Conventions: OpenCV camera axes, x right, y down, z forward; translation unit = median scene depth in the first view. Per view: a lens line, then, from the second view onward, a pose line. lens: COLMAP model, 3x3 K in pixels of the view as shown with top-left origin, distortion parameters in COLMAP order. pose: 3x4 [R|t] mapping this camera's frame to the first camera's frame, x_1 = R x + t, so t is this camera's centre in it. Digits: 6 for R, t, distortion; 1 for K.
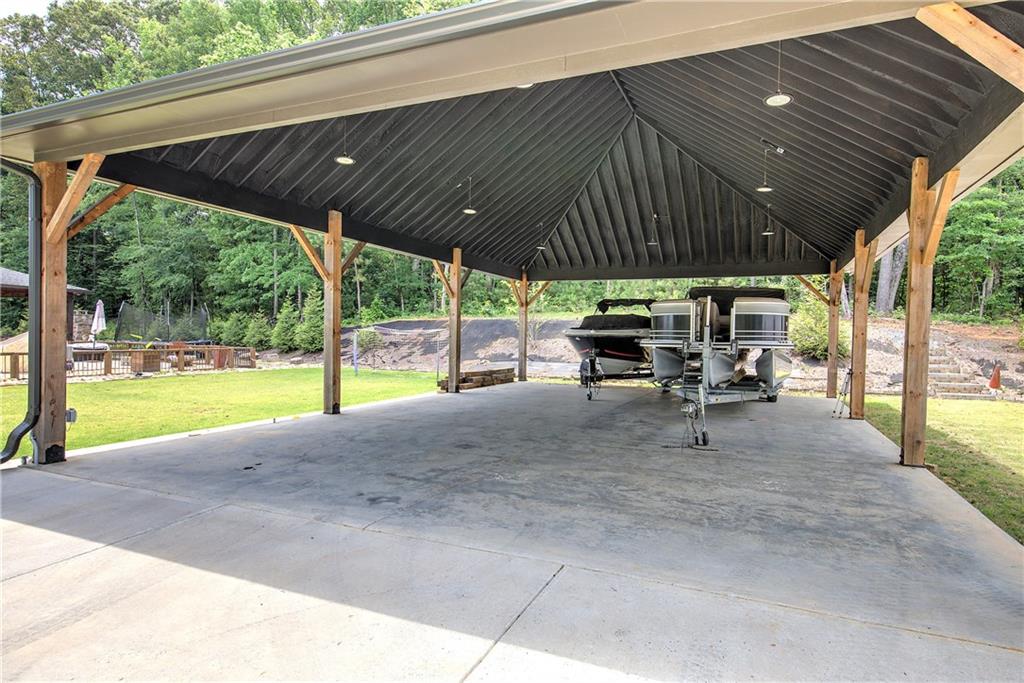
lens RADIAL K [[565.0, 0, 512.0], [0, 565.0, 341.5], [0, 0, 1]] dist [0.003597, 0.000763]
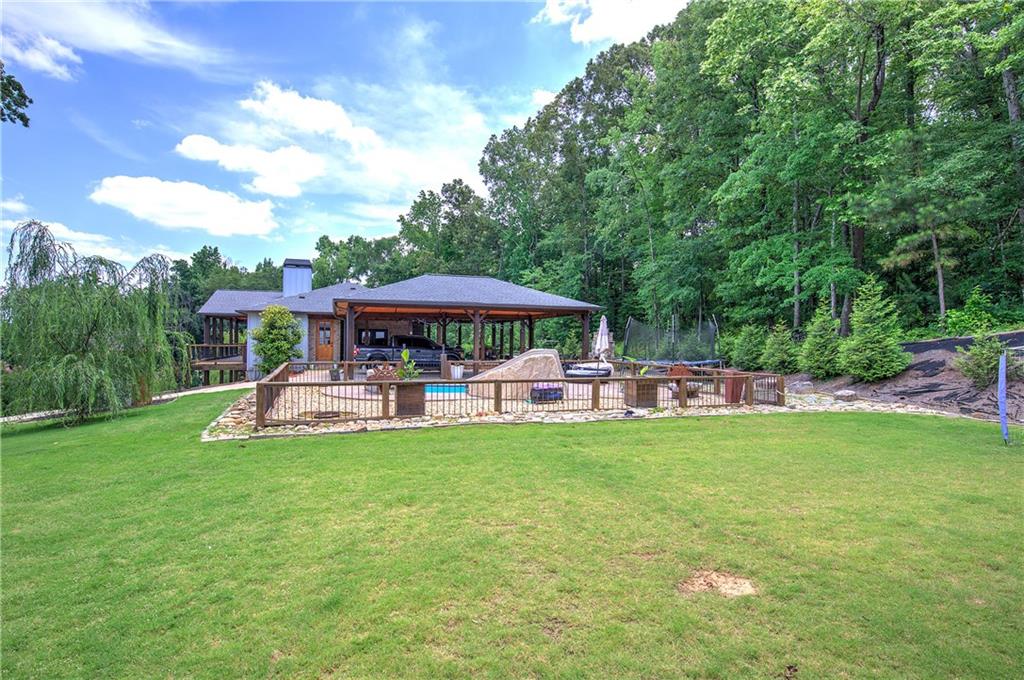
lens RADIAL K [[558.4, 0, 512.0], [0, 558.4, 340.0], [0, 0, 1]] dist [-0.002585, -0.000417]
pose [[0.665713, -0.014251, -0.746072, -0.125337], [-0.006310, 0.999674, -0.024725, -0.008799], [0.746181, 0.021167, 0.665406, 0.229426]]
